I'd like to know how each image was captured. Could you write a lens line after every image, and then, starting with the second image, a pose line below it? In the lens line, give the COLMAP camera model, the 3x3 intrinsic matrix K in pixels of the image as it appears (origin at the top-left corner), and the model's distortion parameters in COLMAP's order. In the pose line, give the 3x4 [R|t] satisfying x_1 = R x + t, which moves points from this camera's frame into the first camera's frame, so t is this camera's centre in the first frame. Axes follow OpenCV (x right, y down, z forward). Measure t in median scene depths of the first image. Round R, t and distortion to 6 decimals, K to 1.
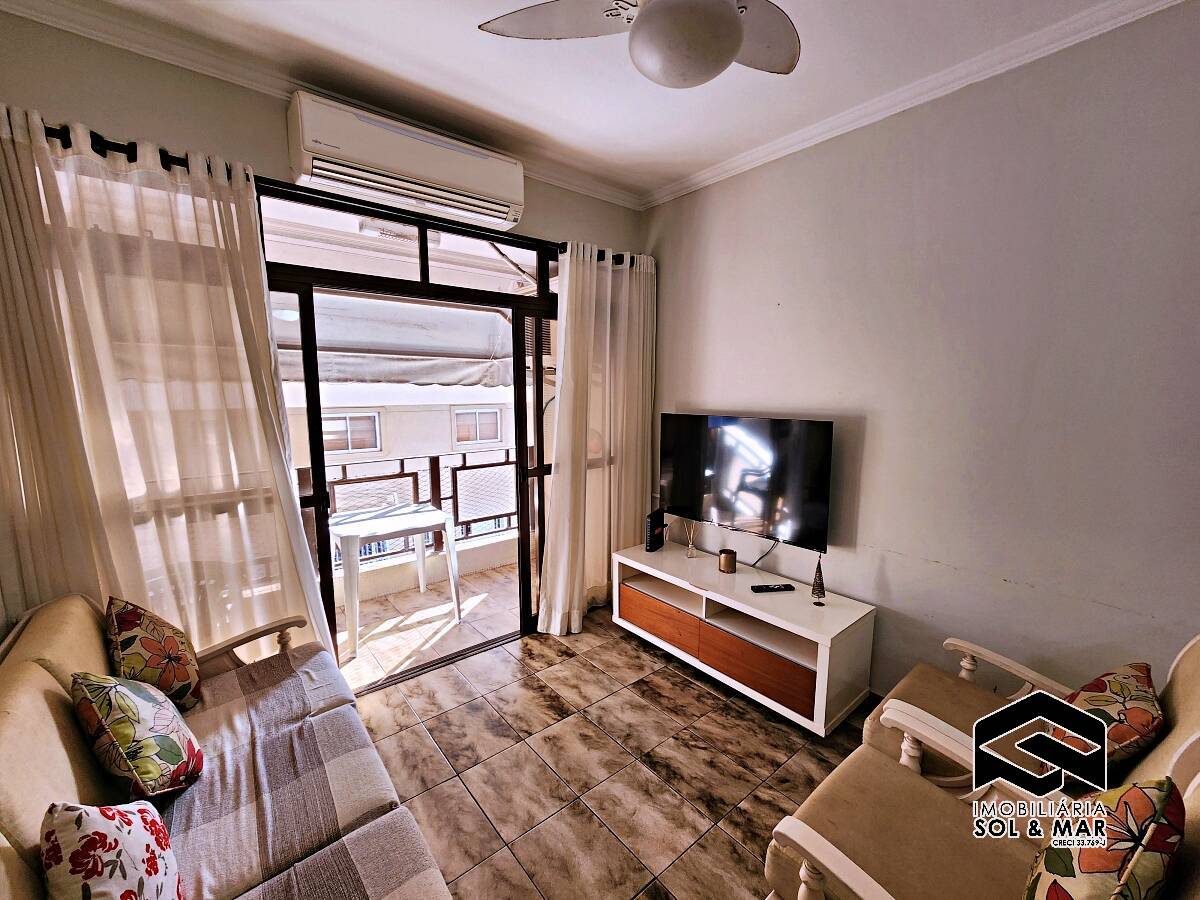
lens RADIAL K [[493.0, 0, 606.9], [0, 493.0, 460.0], [0, 0, 1]] dist [-0.008192, 0.003170]
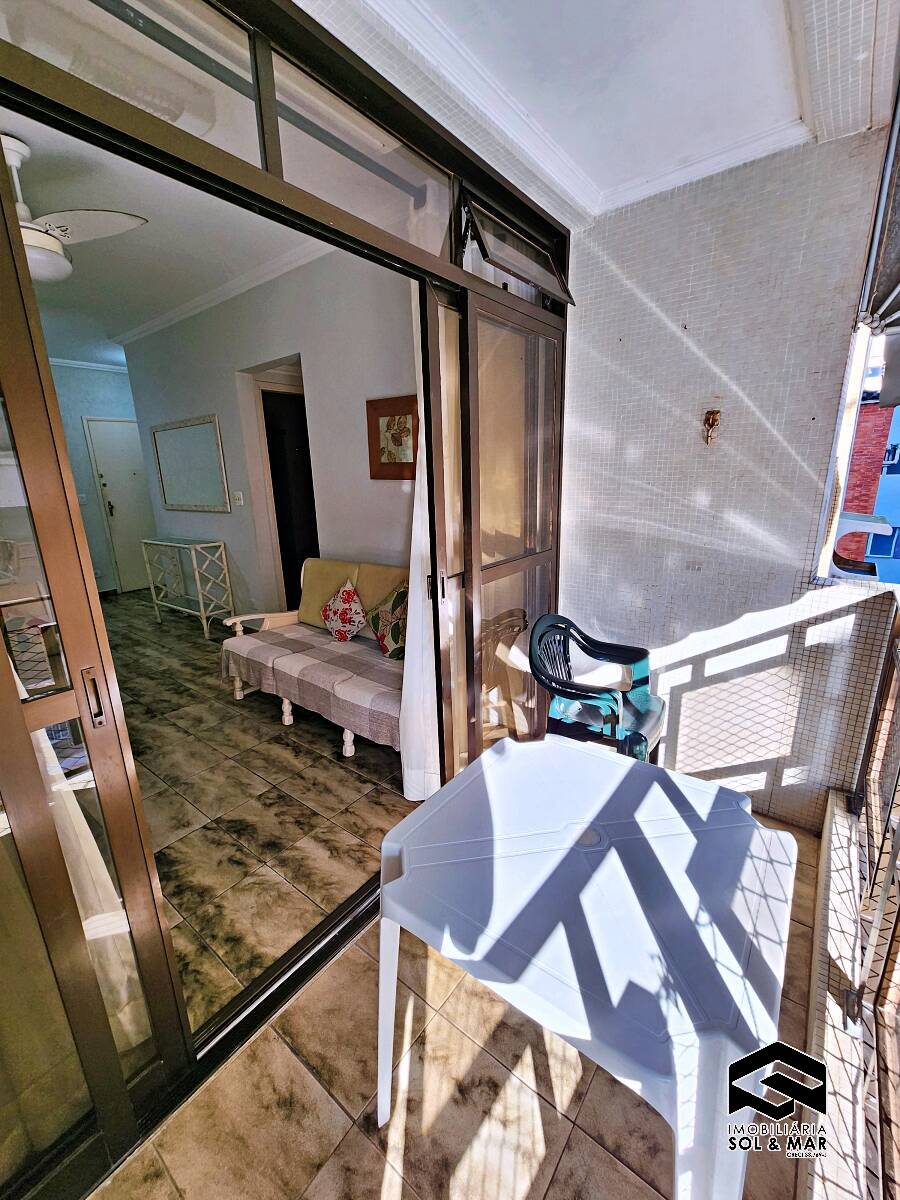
lens RADIAL K [[493.0, 0, 444.9], [0, 493.0, 603.9], [0, 0, 1]] dist [-0.008192, 0.003170]
pose [[-0.978453, 0.082371, -0.189327, -0.466151], [0.000891, 0.918648, 0.395075, -0.207832], [0.206467, 0.386394, -0.898928, 1.785726]]
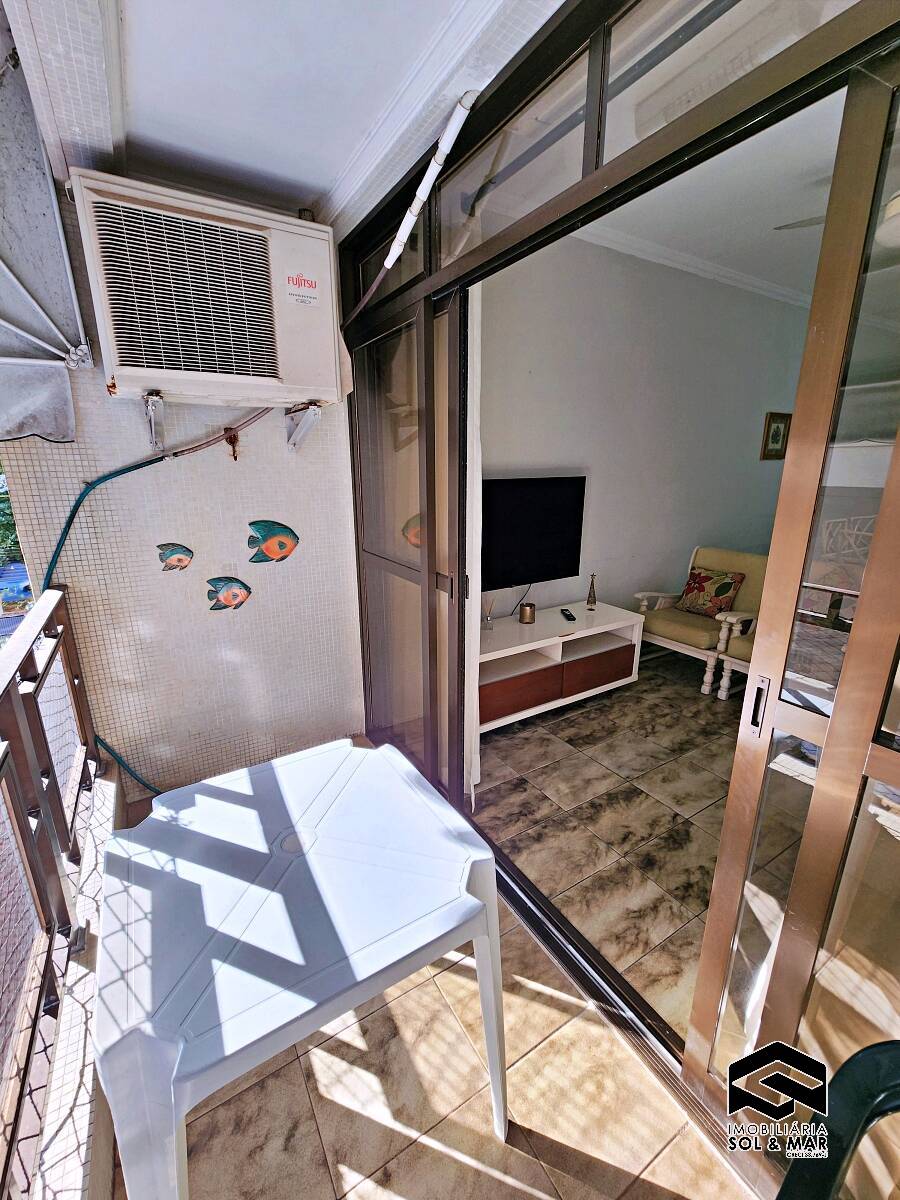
lens RADIAL K [[493.0, 0, 446.2], [0, 493.0, 602.8], [0, 0, 1]] dist [-0.008192, 0.003170]
pose [[0.148591, -0.269977, 0.951332, -1.032848], [0.145002, 0.957562, 0.249097, -0.146077], [-0.978210, 0.100932, 0.181432, 1.231072]]
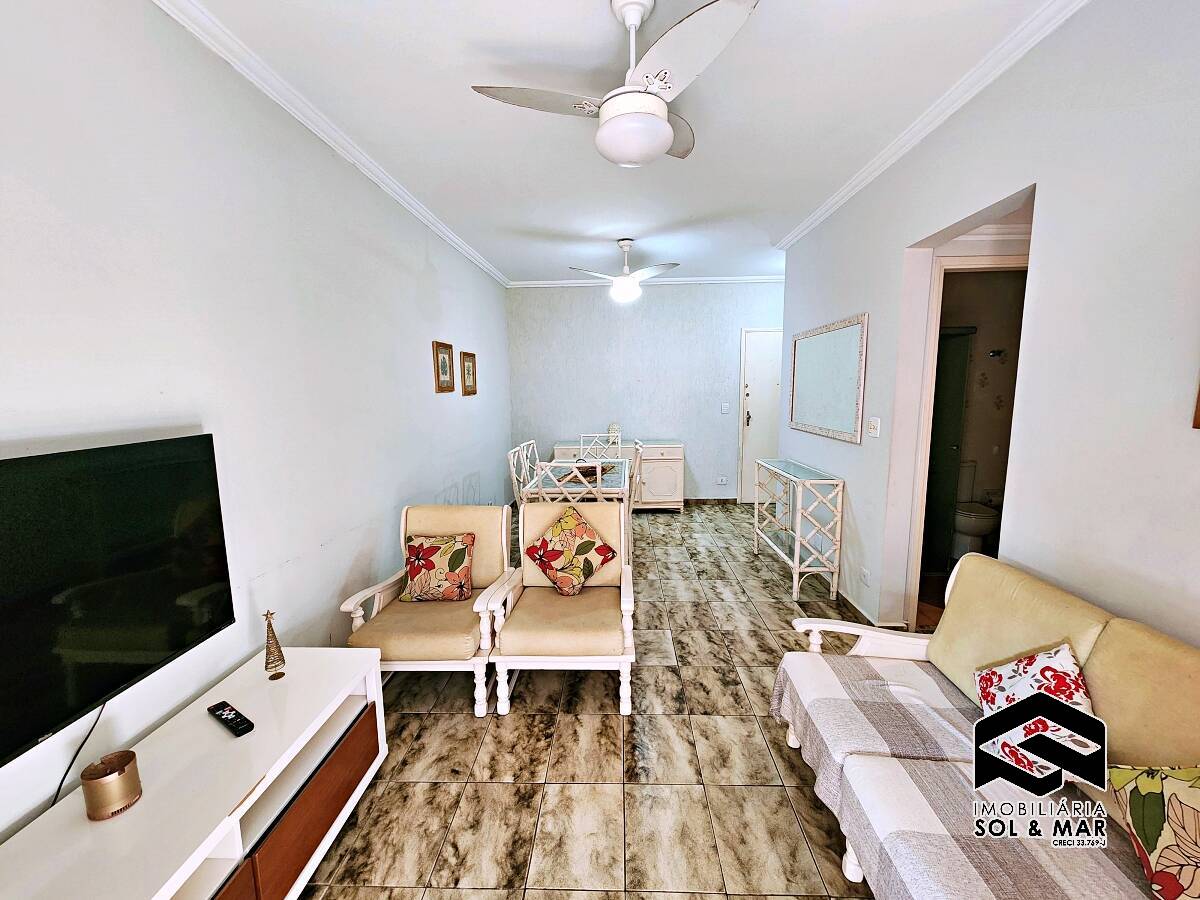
lens RADIAL K [[493.0, 0, 600.1], [0, 493.0, 455.3], [0, 0, 1]] dist [-0.008192, 0.003170]
pose [[-0.740851, -0.081061, 0.666760, -0.425247], [0.111629, 0.964025, 0.241235, -0.162609], [-0.662328, 0.253149, -0.705150, 1.196389]]
